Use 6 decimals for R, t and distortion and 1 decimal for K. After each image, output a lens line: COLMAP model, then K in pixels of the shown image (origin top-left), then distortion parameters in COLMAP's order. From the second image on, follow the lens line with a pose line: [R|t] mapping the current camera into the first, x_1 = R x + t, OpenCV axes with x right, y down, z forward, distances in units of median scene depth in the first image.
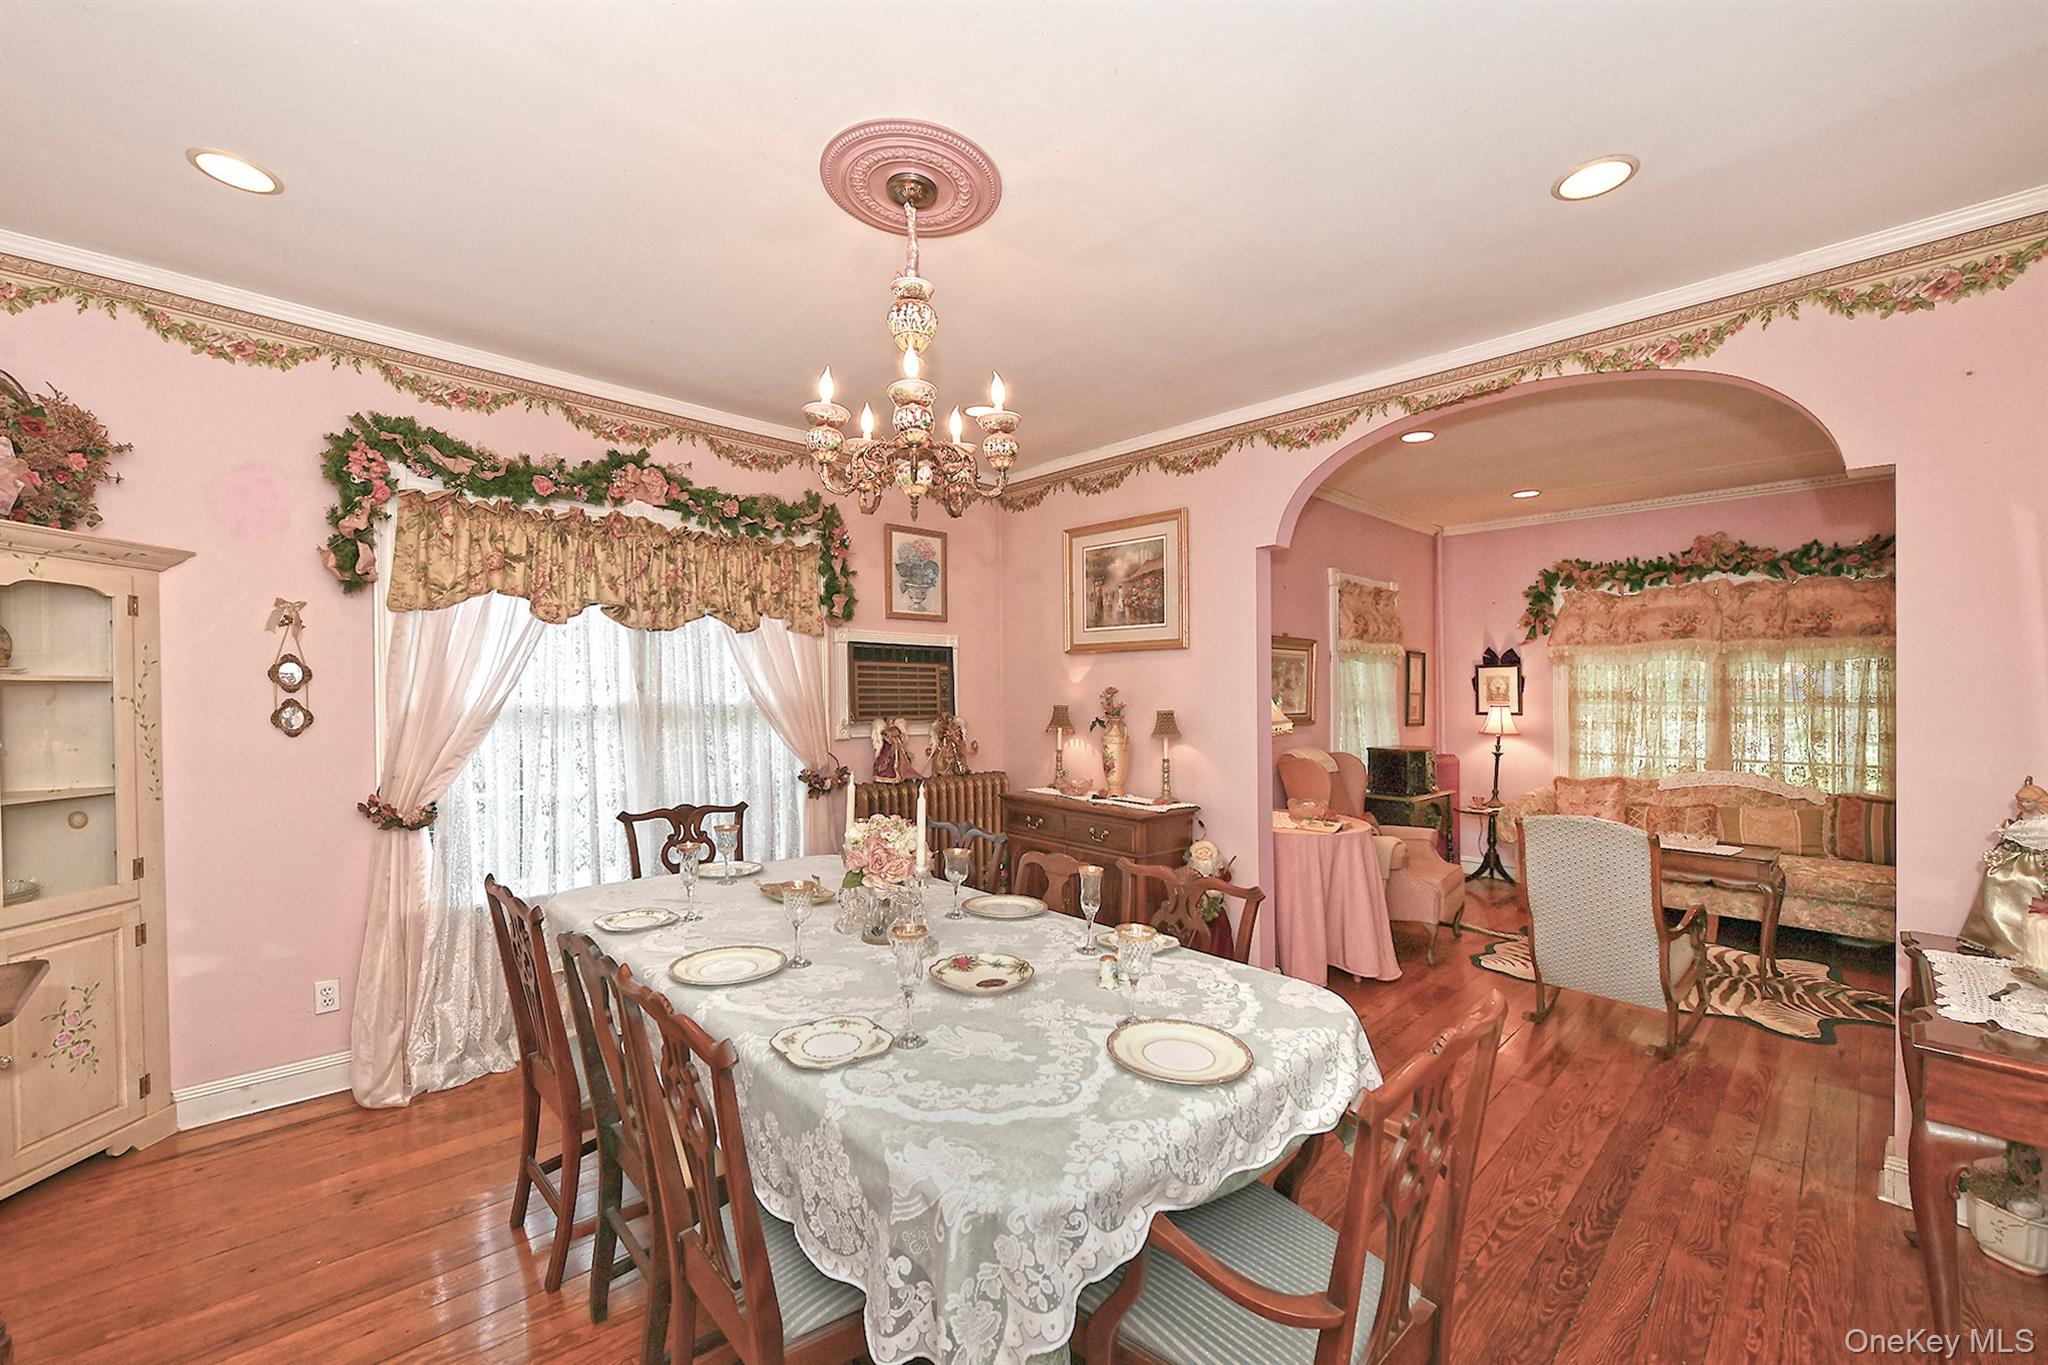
lens RADIAL K [[825.5, 0, 997.3], [0, 825.5, 688.9], [0, 0, 1]] dist [-0.001235, -0.005056]
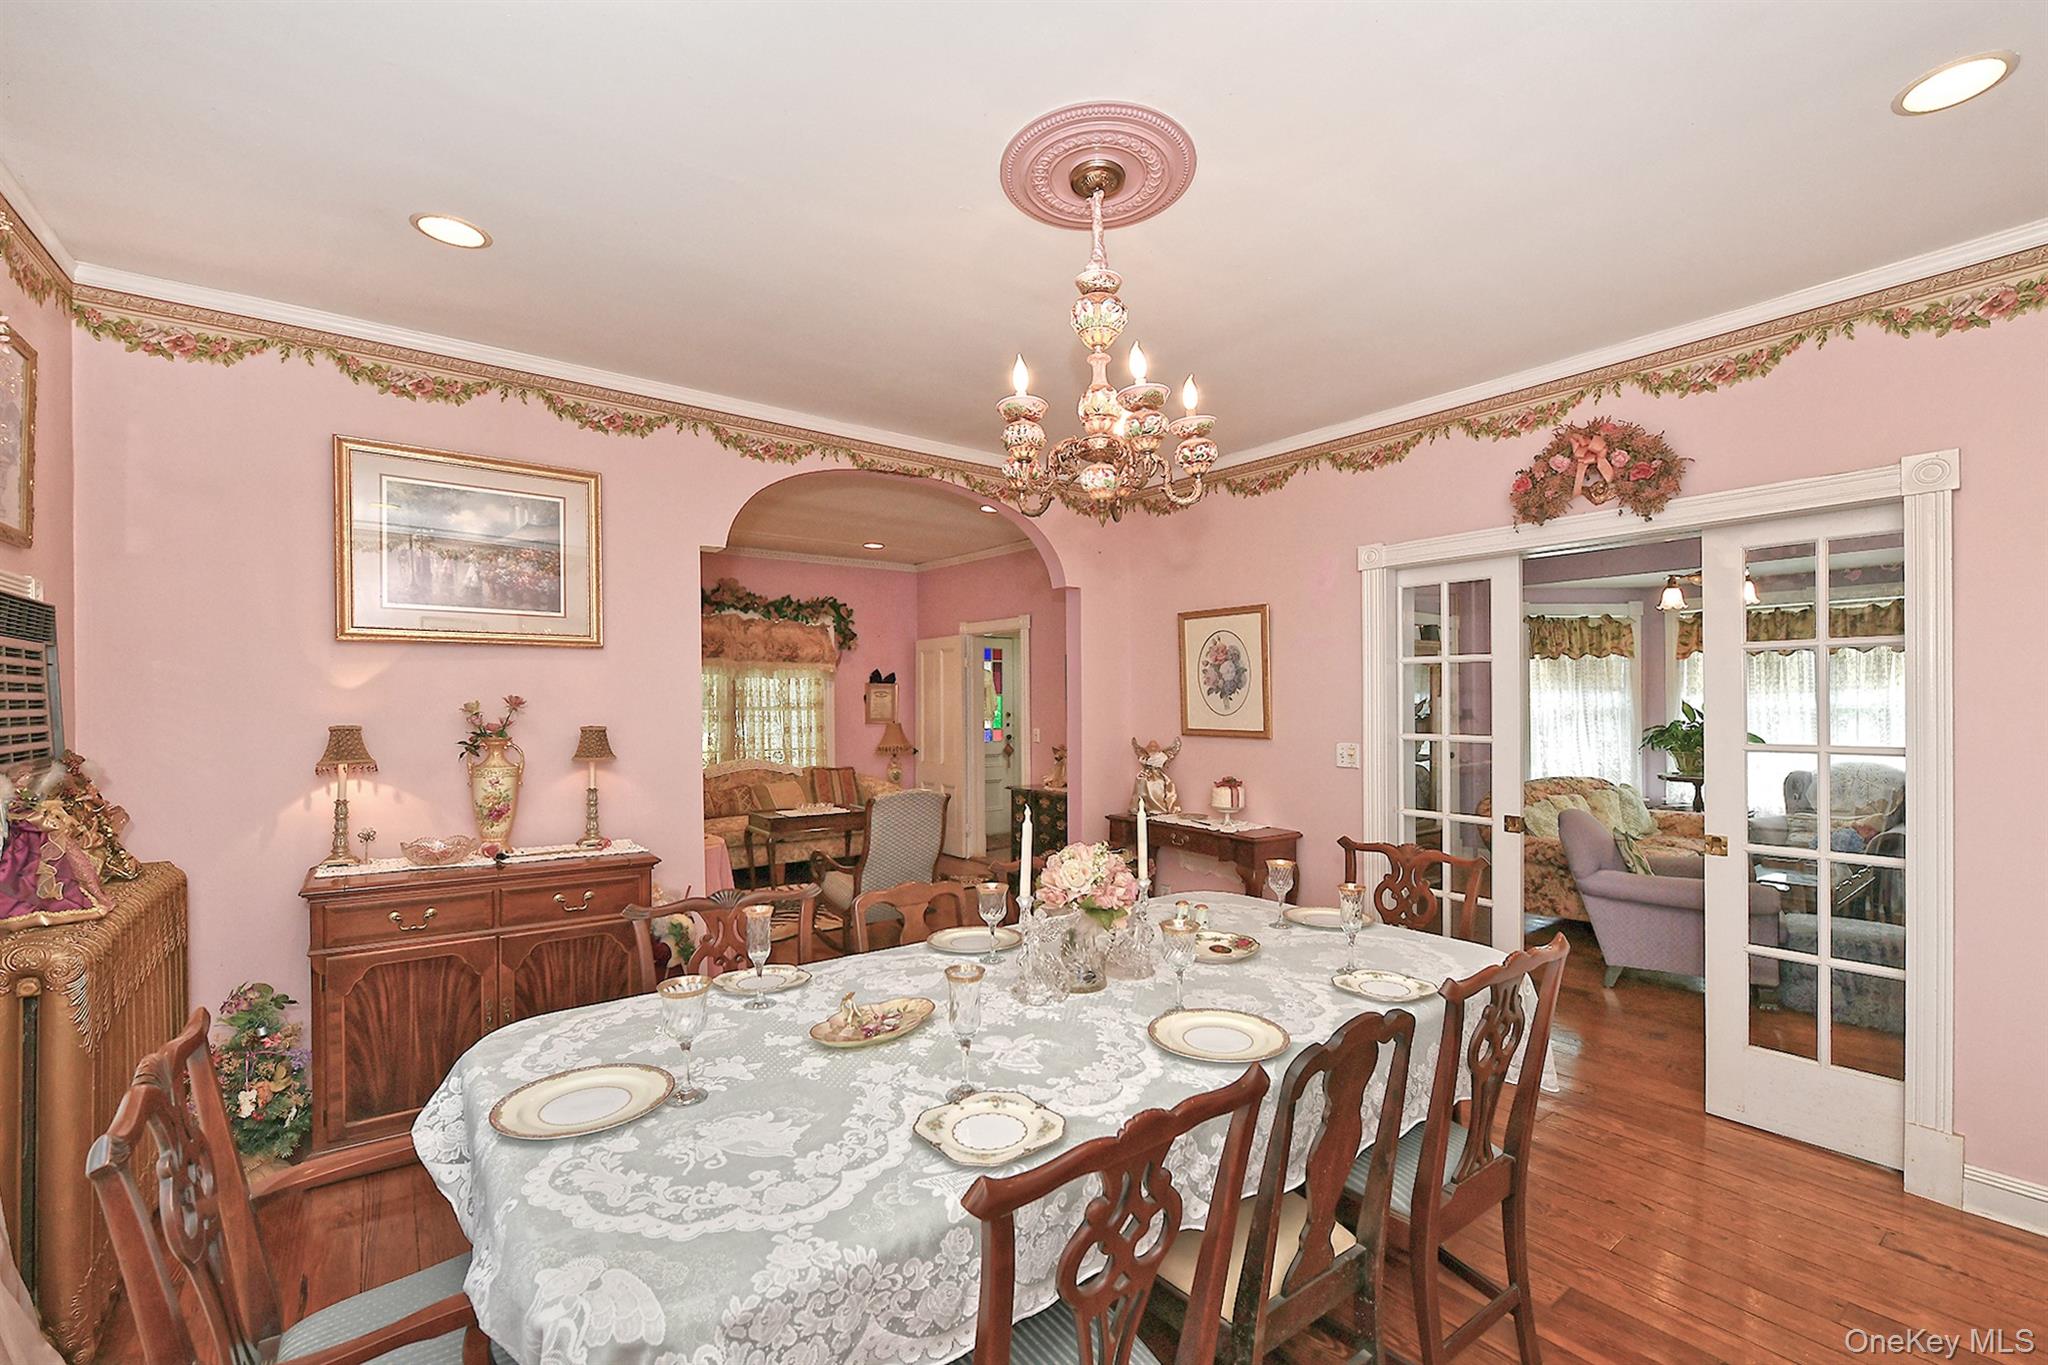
lens RADIAL K [[858.8, 0, 1026.1], [0, 858.8, 702.8], [0, 0, 1]] dist [-0.000794, -0.000075]
pose [[0.096753, -0.006945, 0.995284, -0.522541], [-0.001855, 0.999973, 0.007158, -0.002433], [-0.995307, -0.002539, 0.096738, 0.465700]]
